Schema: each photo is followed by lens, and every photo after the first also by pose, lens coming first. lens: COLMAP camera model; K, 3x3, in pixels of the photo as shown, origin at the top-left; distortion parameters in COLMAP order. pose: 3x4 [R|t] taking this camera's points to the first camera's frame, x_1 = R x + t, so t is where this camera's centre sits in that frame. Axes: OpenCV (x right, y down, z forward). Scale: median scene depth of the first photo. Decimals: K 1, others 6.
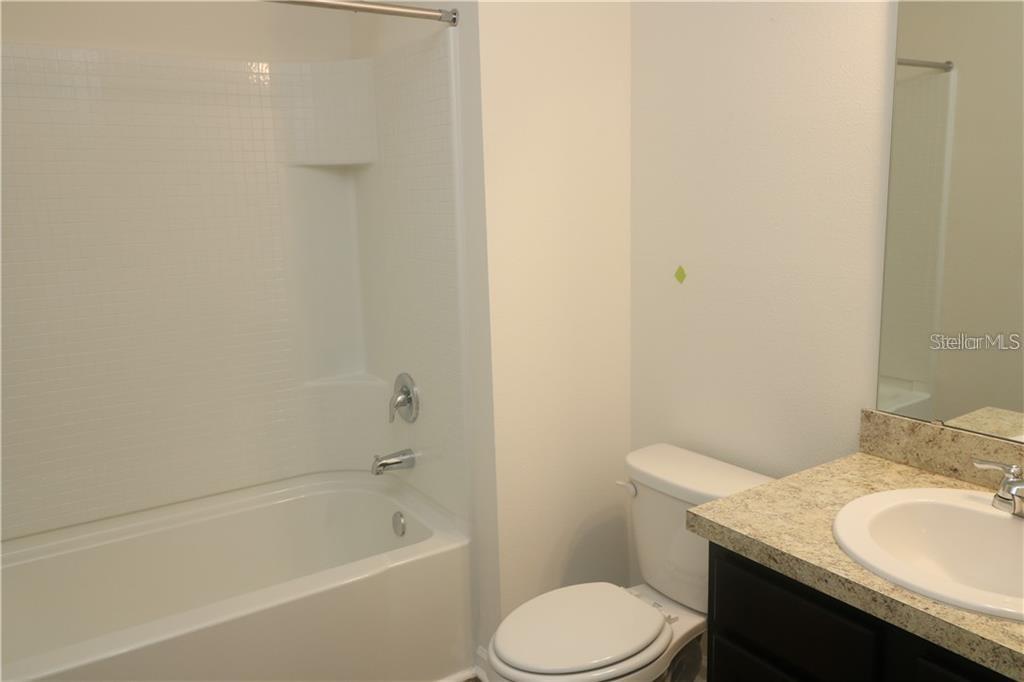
lens RADIAL K [[785.5, 0, 512.9], [0, 785.5, 336.6], [0, 0, 1]] dist [0.011989, -0.006530]
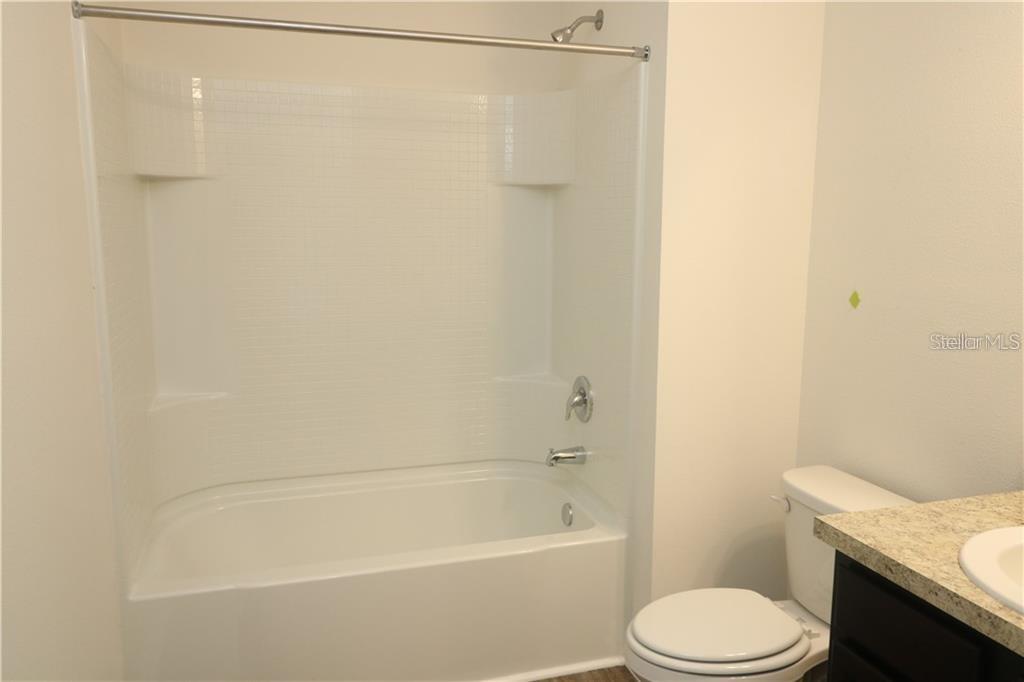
lens RADIAL K [[785.5, 0, 512.9], [0, 785.5, 336.6], [0, 0, 1]] dist [0.011989, -0.006530]
pose [[0.960949, 0.073176, -0.266874, 0.085343], [-0.080206, 0.996657, -0.015525, 0.025419], [0.264845, 0.036324, 0.963606, -0.116440]]
